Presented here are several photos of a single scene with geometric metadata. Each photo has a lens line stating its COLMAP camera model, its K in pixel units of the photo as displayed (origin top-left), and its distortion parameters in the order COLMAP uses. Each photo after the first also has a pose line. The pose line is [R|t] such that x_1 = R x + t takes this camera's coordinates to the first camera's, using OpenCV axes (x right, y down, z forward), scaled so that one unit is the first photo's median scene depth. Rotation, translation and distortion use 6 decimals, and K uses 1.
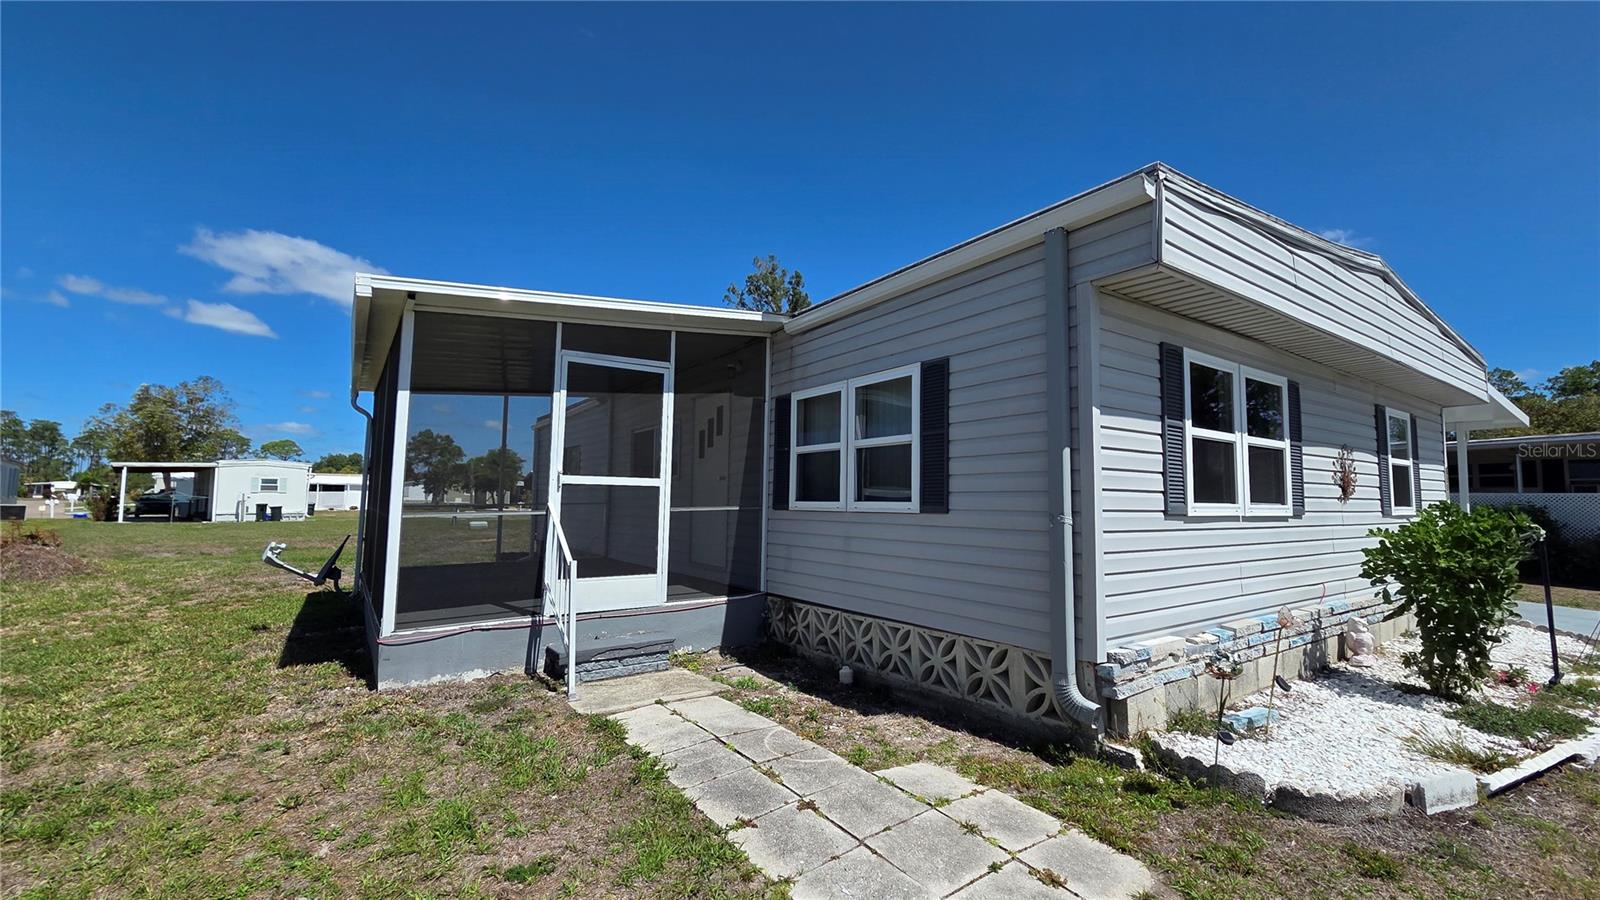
lens RADIAL K [[658.0, 0, 804.4], [0, 658.0, 447.0], [0, 0, 1]] dist [0.001903, -0.000298]
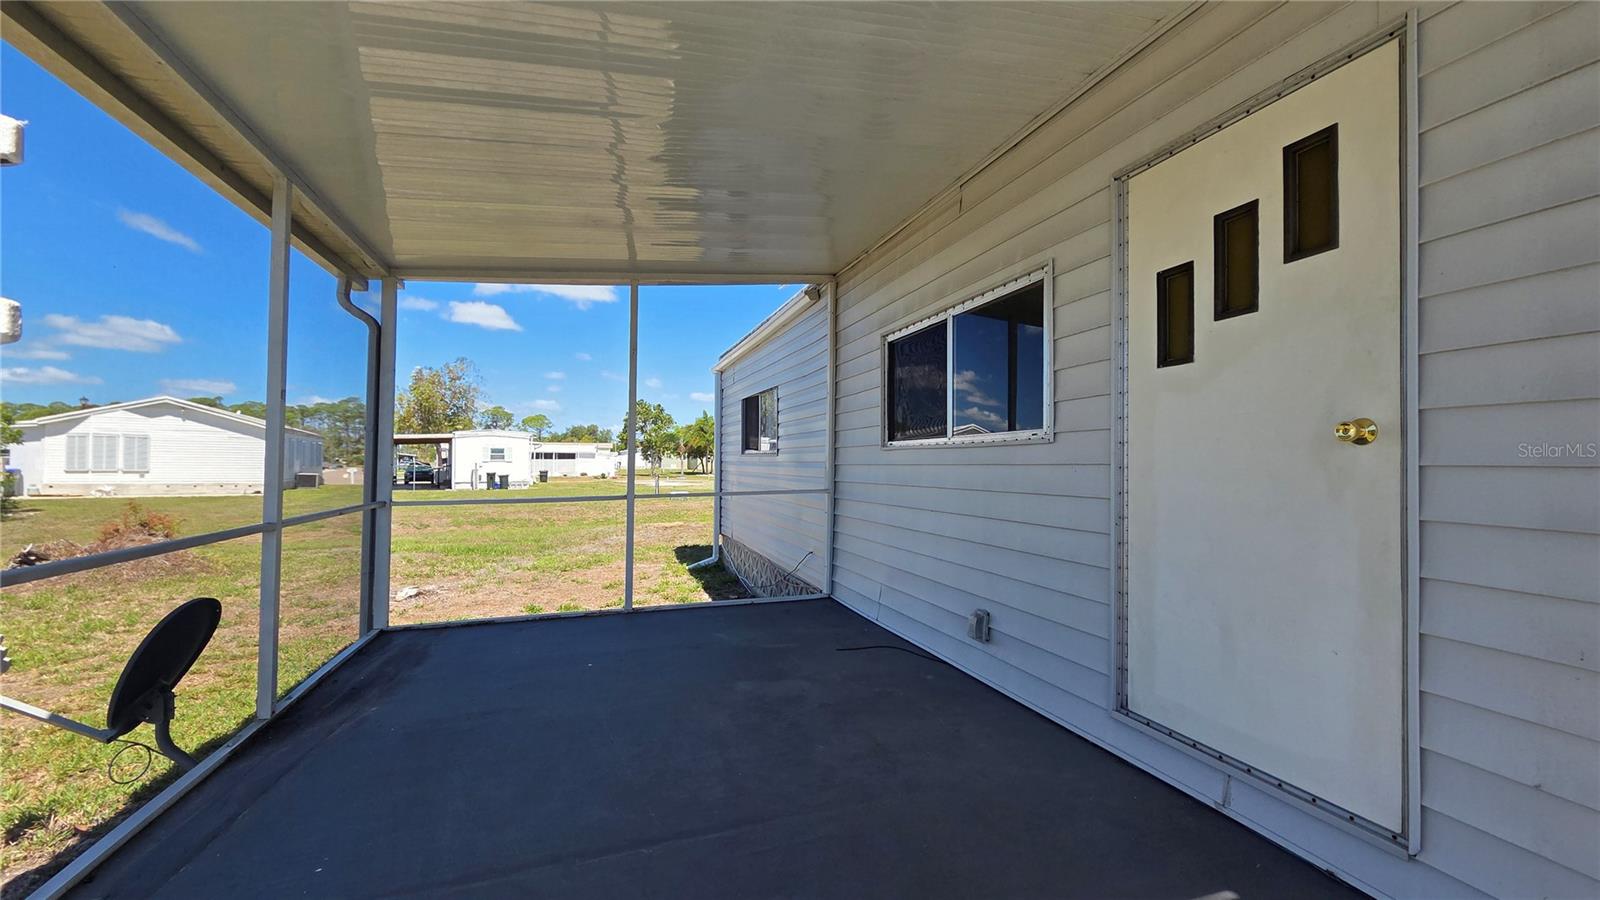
lens RADIAL K [[658.0, 0, 799.4], [0, 658.0, 454.8], [0, 0, 1]] dist [0.001903, -0.000298]
pose [[0.955130, -0.007096, -0.296101, -0.052051], [0.026461, 0.997760, 0.061444, 0.007329], [0.295001, -0.066522, 0.953178, 0.154359]]
